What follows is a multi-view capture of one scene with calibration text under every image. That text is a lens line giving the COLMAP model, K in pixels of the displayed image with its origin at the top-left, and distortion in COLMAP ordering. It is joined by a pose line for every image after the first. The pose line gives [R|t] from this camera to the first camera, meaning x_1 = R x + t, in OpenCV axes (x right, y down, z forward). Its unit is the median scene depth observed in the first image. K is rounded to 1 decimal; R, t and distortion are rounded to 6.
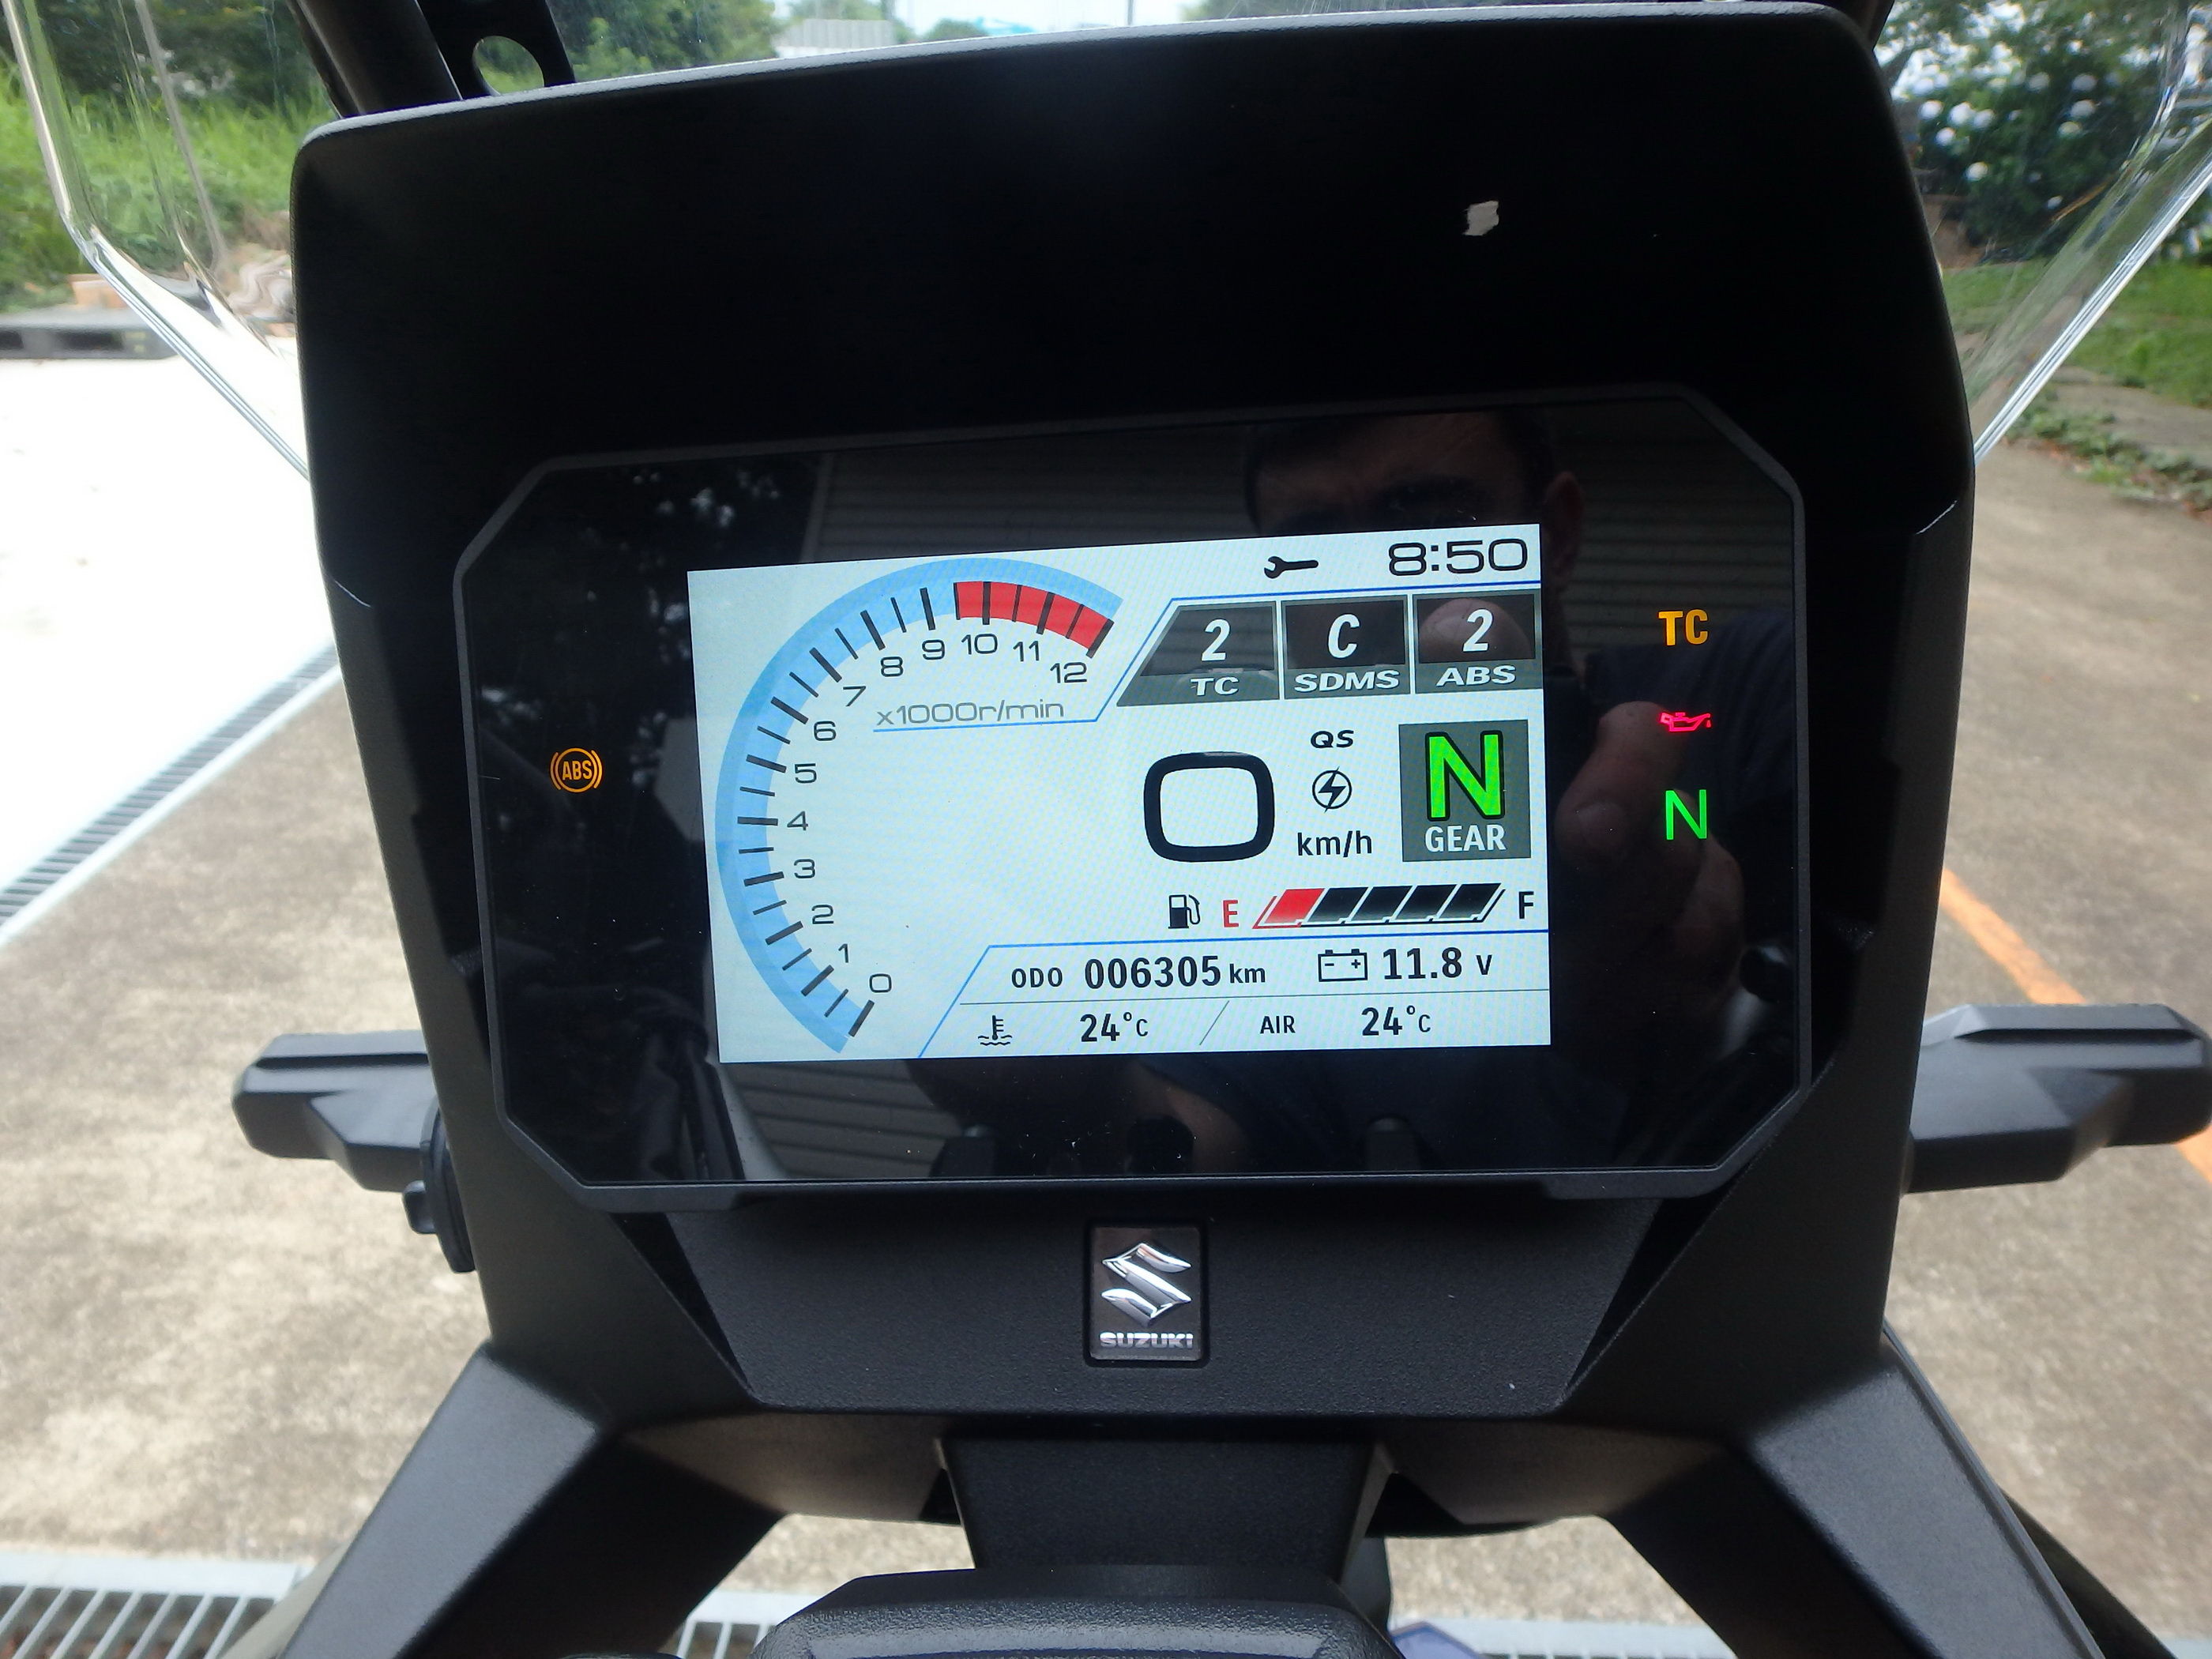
lens RADIAL K [[1364.0, 0, 1112.9], [0, 1364.0, 818.0], [0, 0, 1]] dist [-0.043364, 0.012580]
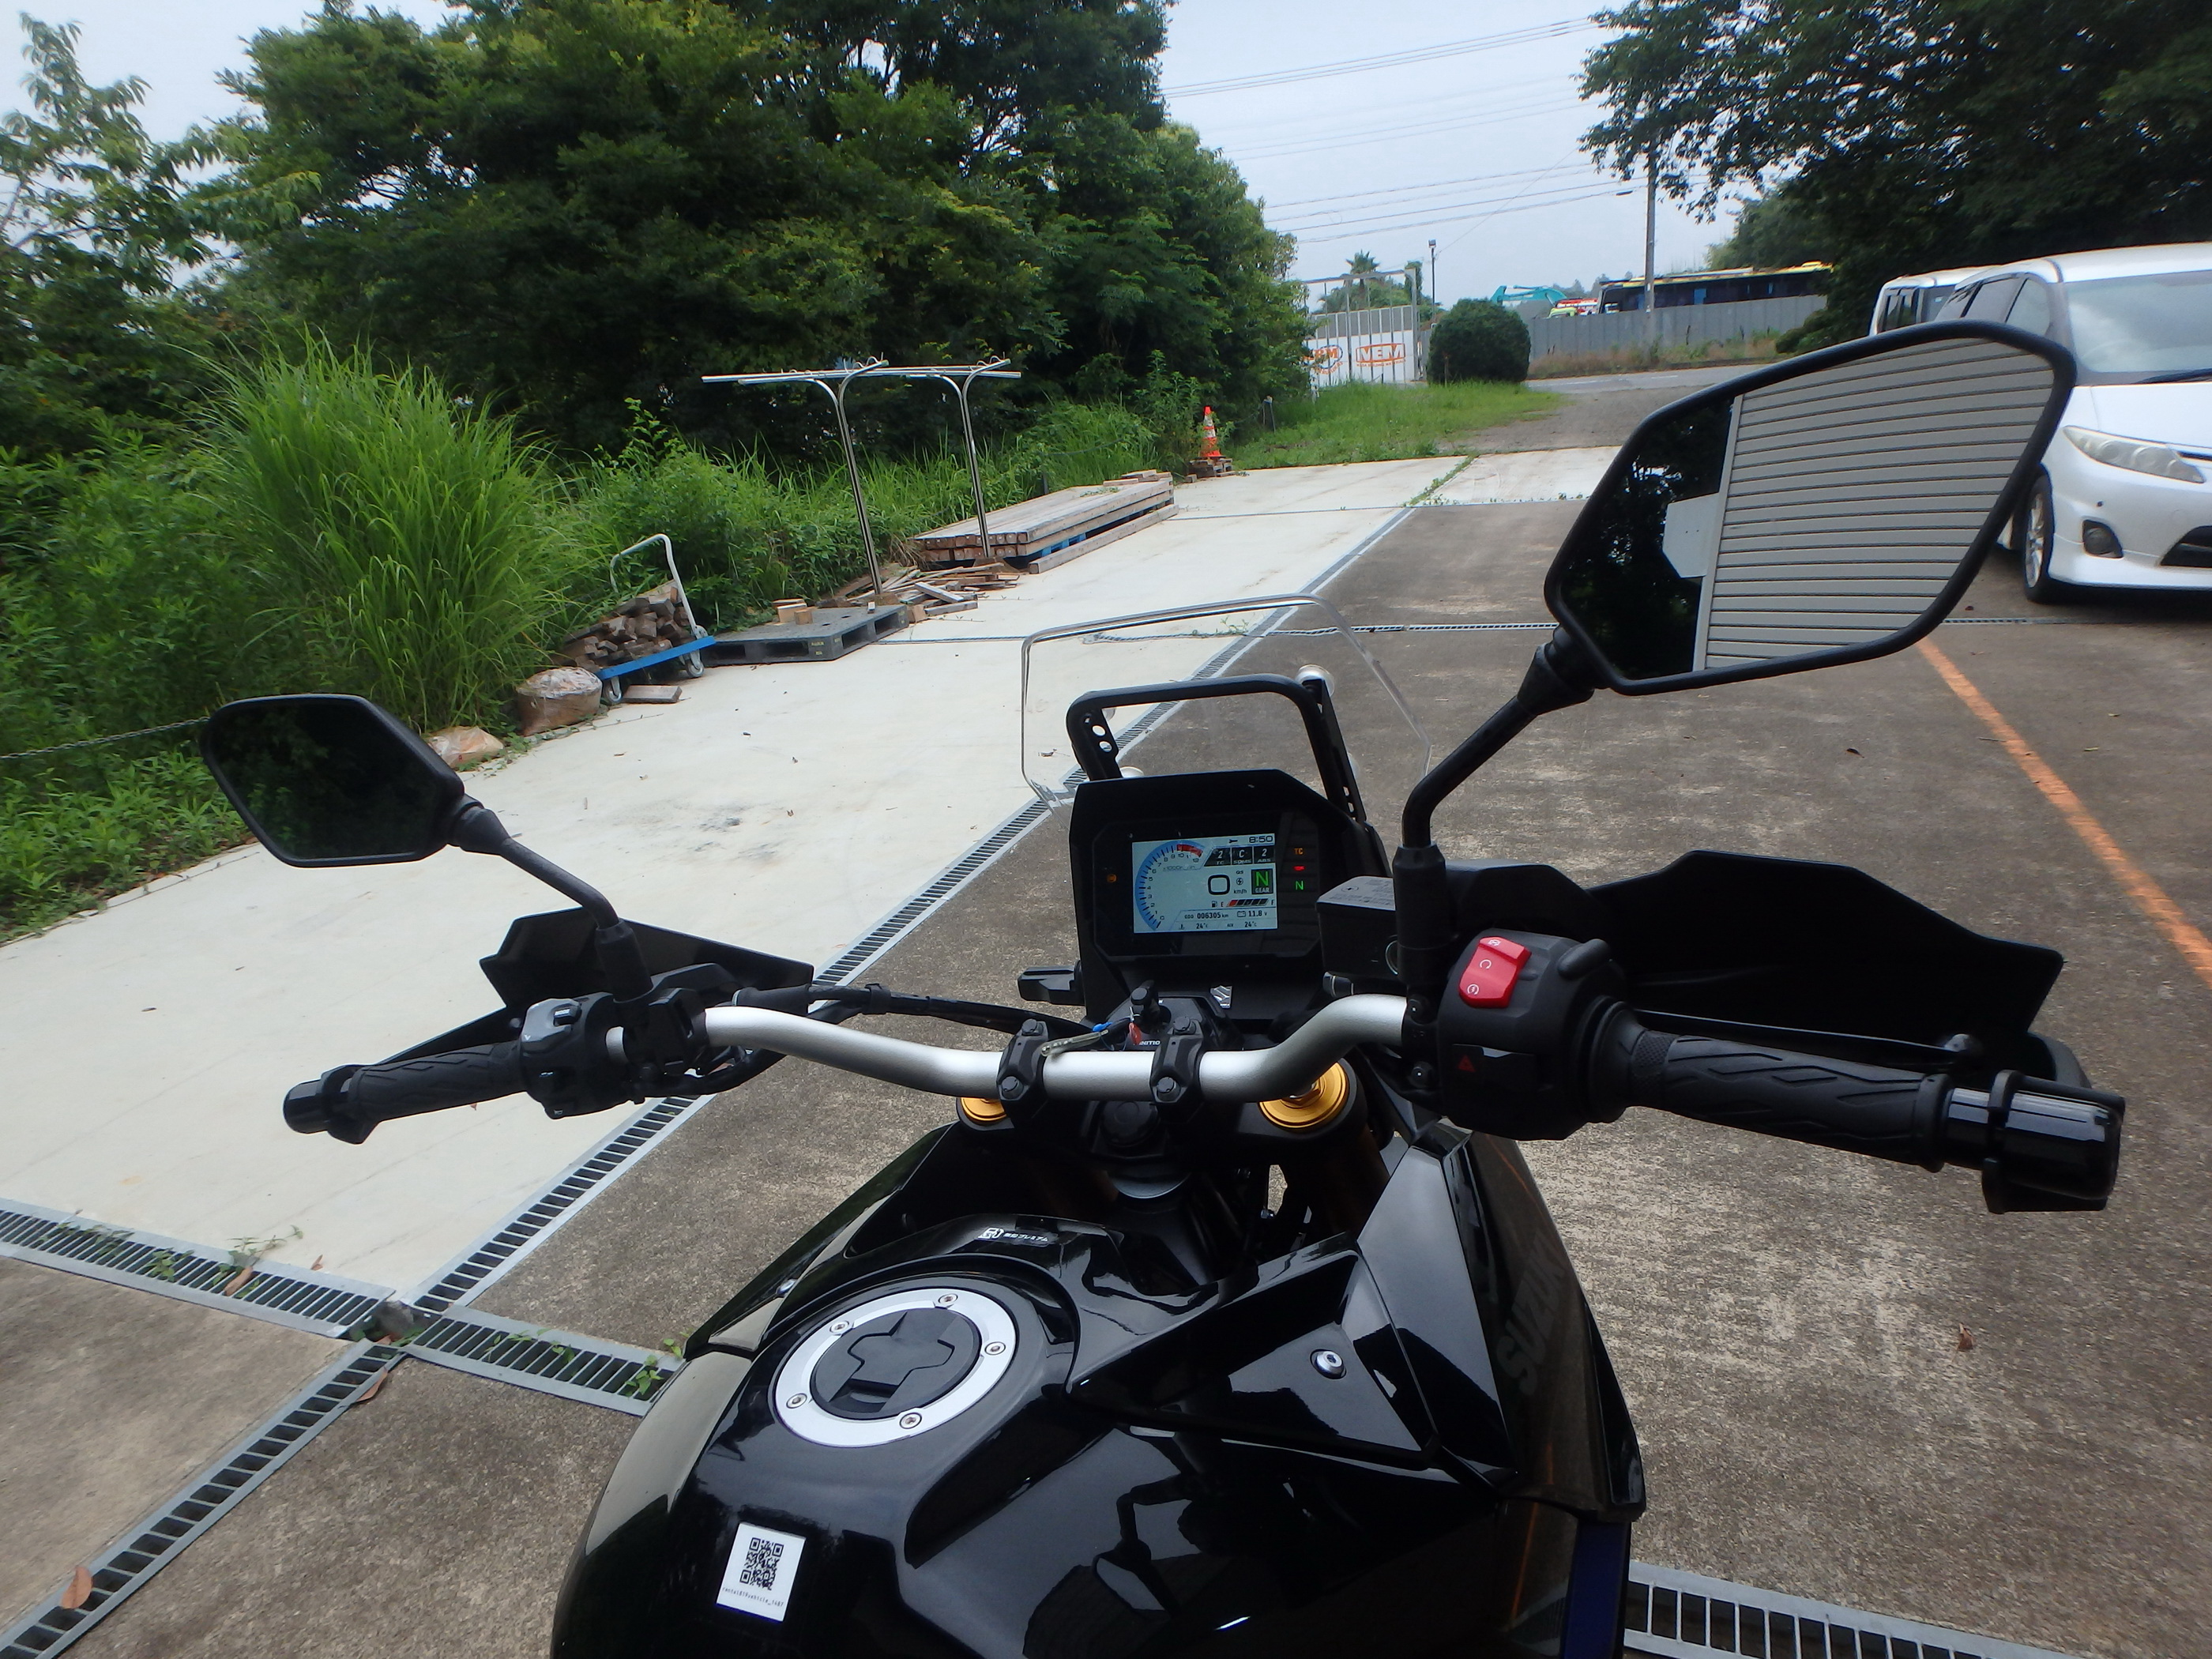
lens RADIAL K [[1364.0, 0, 1112.9], [0, 1364.0, 818.0], [0, 0, 1]] dist [-0.043364, 0.012580]
pose [[0.928733, -0.010187, -0.370608, 1.628959], [-0.054598, 0.984966, -0.163894, 0.618508], [0.366706, 0.172449, 0.914214, -4.011092]]
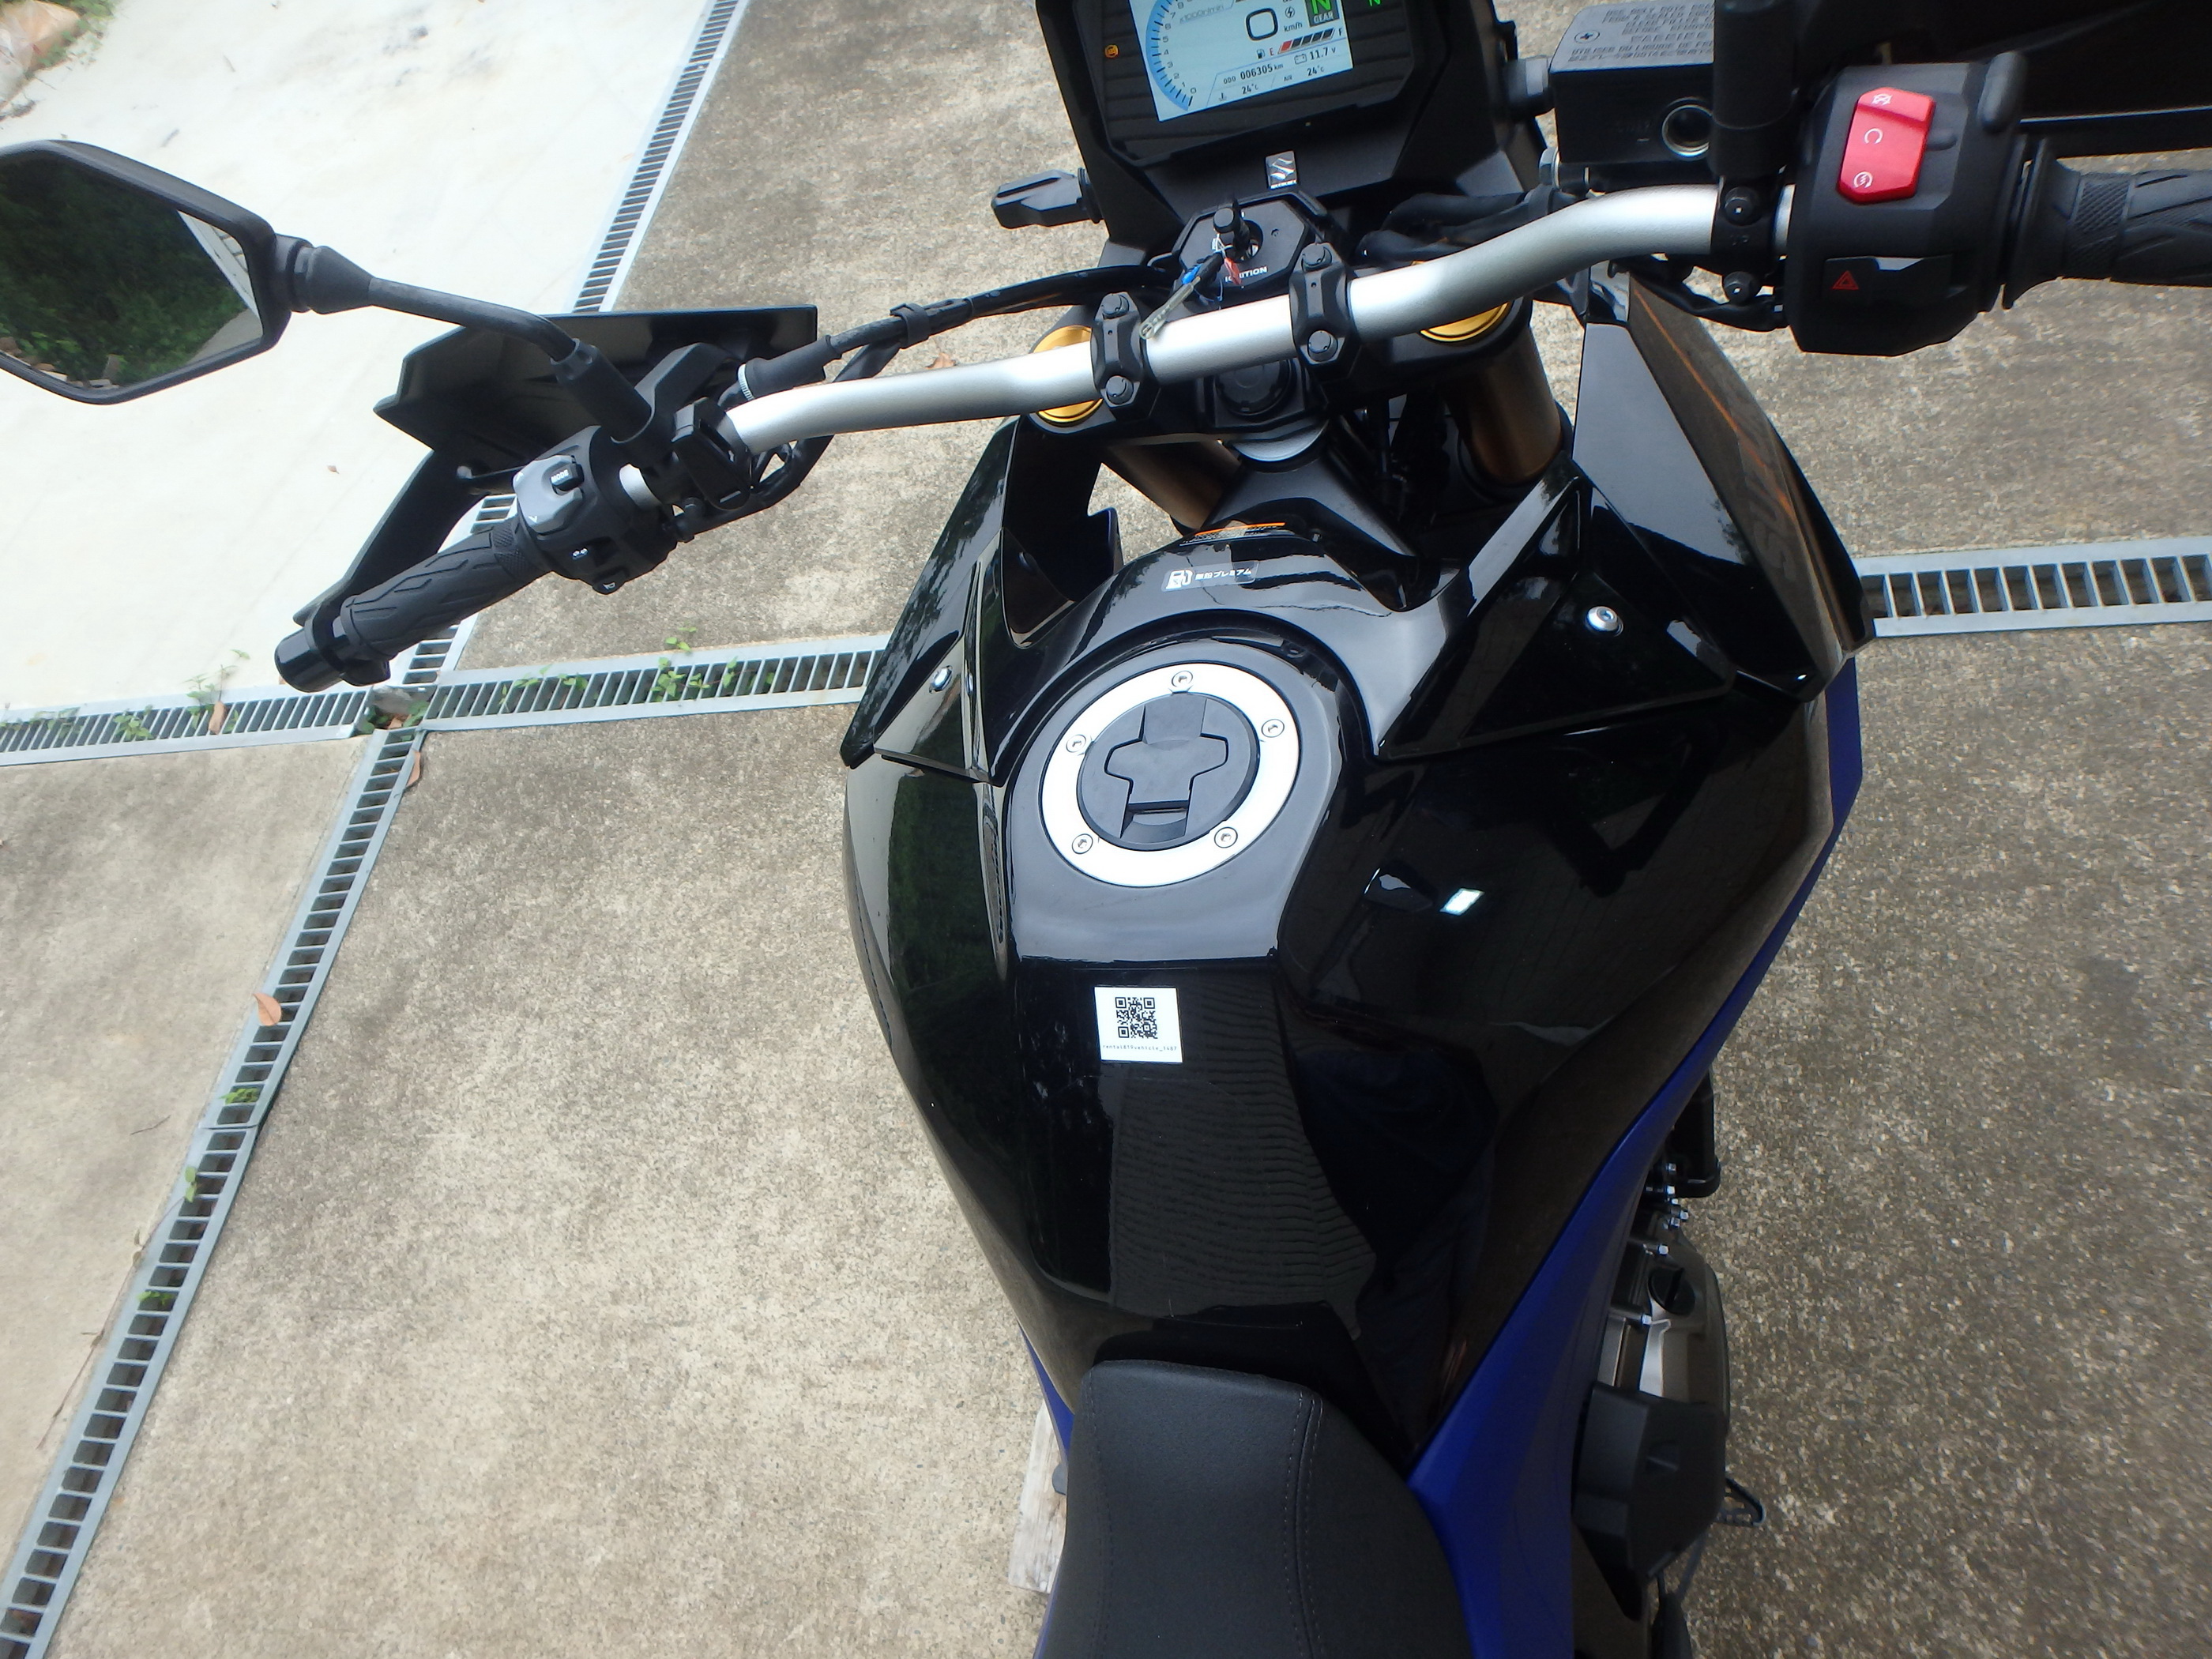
lens RADIAL K [[1364.0, 0, 1112.9], [0, 1364.0, 818.0], [0, 0, 1]] dist [-0.043364, 0.012580]
pose [[0.948579, -0.072062, -0.308229, 0.690875], [0.214885, 0.861591, 0.459875, 0.088759], [0.232428, -0.502461, 0.832772, -3.529015]]
